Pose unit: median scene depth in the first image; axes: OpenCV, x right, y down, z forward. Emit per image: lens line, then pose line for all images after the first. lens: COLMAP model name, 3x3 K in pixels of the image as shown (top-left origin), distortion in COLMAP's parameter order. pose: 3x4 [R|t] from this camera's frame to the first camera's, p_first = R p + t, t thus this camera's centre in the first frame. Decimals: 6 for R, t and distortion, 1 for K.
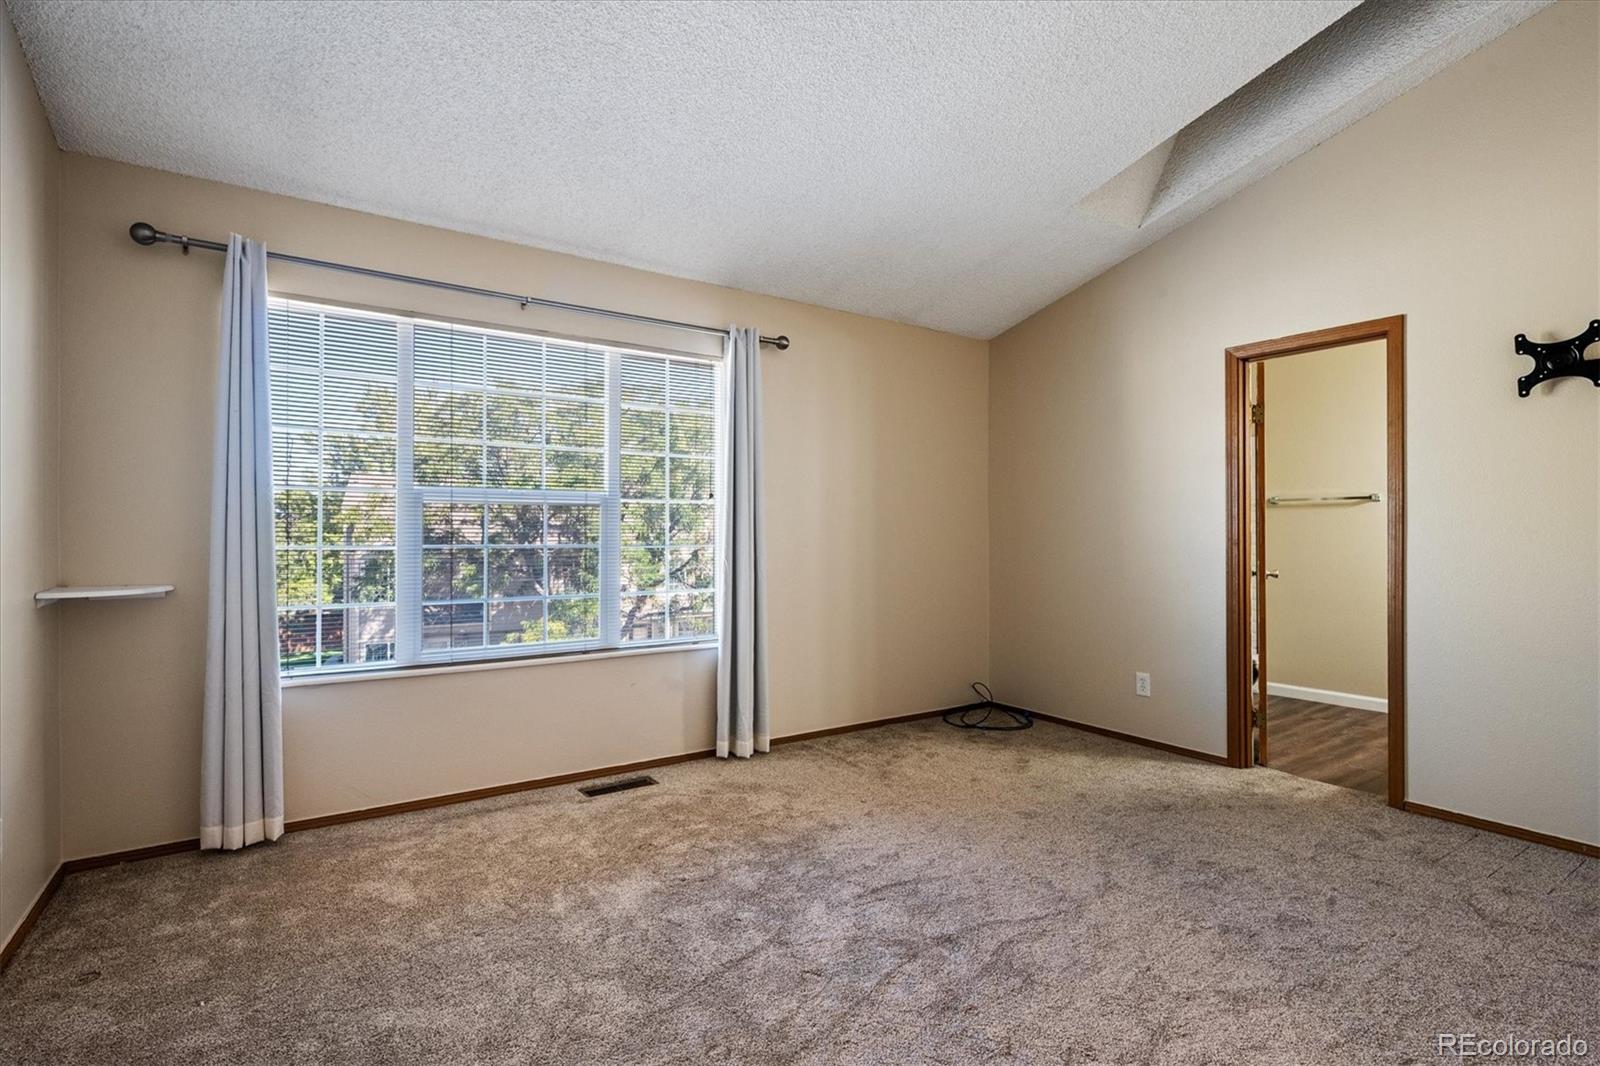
lens RADIAL K [[794.4, 0, 800.0], [0, 794.4, 533.0], [0, 0, 1]] dist [-0.001856, 0.001111]
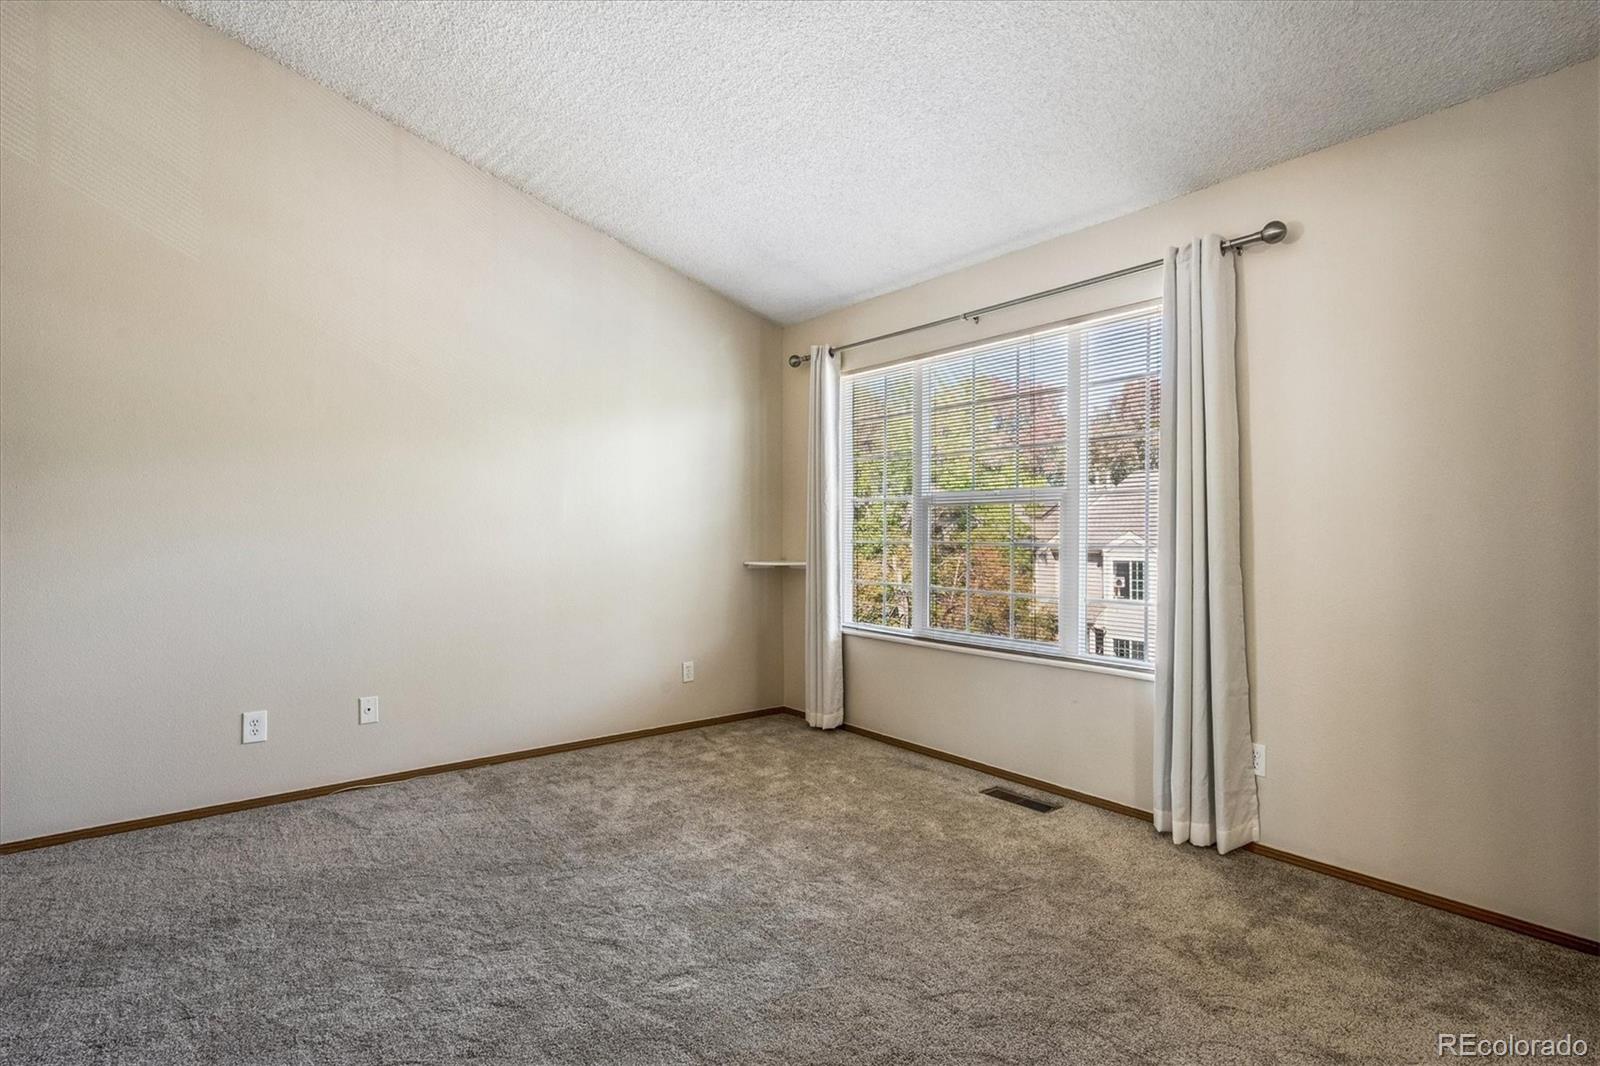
lens RADIAL K [[794.4, 0, 800.0], [0, 794.4, 533.0], [0, 0, 1]] dist [-0.001856, 0.001111]
pose [[0.056294, -0.000399, -0.998414, 0.691827], [-0.005131, 0.999987, -0.000689, 0.005265], [0.998401, 0.005161, 0.056291, 0.678974]]
